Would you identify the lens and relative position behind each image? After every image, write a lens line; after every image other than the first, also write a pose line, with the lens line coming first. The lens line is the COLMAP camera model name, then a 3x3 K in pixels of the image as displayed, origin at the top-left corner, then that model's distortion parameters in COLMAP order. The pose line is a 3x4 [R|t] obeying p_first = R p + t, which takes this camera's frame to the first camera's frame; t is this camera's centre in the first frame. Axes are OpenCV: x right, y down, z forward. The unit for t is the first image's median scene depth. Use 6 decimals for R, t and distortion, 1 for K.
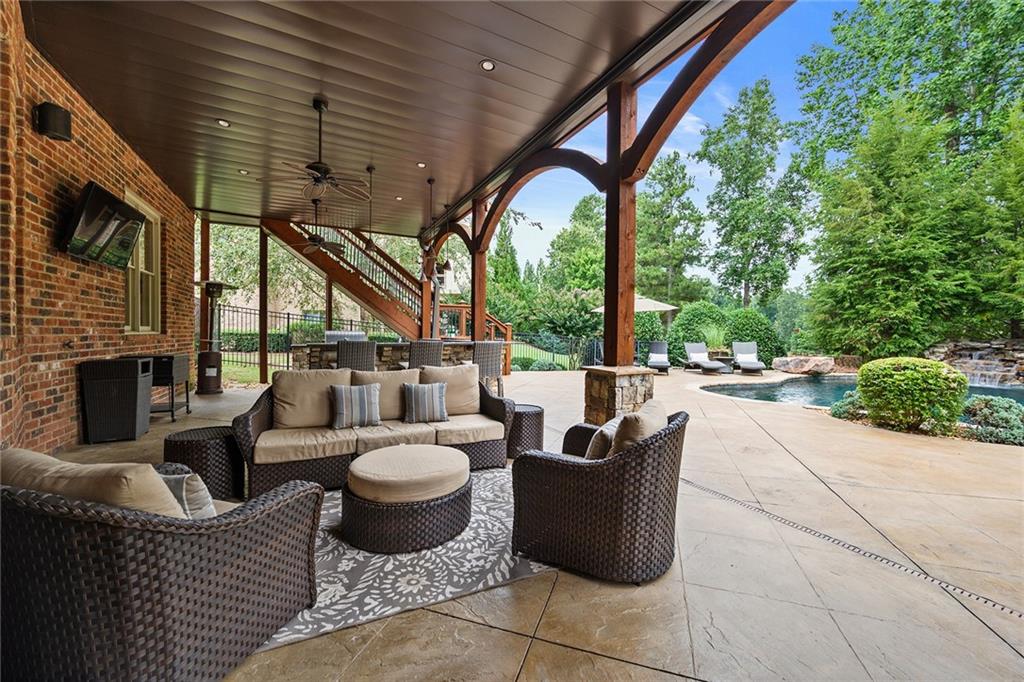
lens RADIAL K [[400.6, 0, 514.2], [0, 400.6, 338.6], [0, 0, 1]] dist [-0.000840, -0.000154]
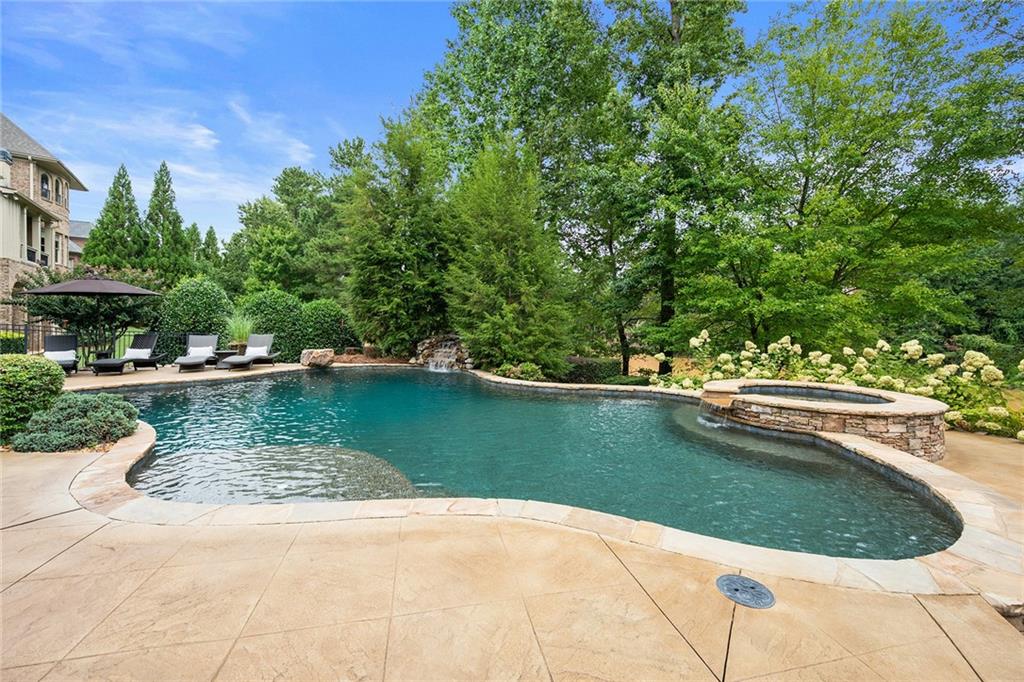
lens RADIAL K [[400.6, 0, 514.2], [0, 400.6, 338.6], [0, 0, 1]] dist [-0.000840, -0.000154]
pose [[0.845757, -0.006106, 0.533533, 0.543280], [-0.005796, 0.999770, 0.020630, -0.002989], [-0.533537, -0.020541, 0.845527, -0.092850]]
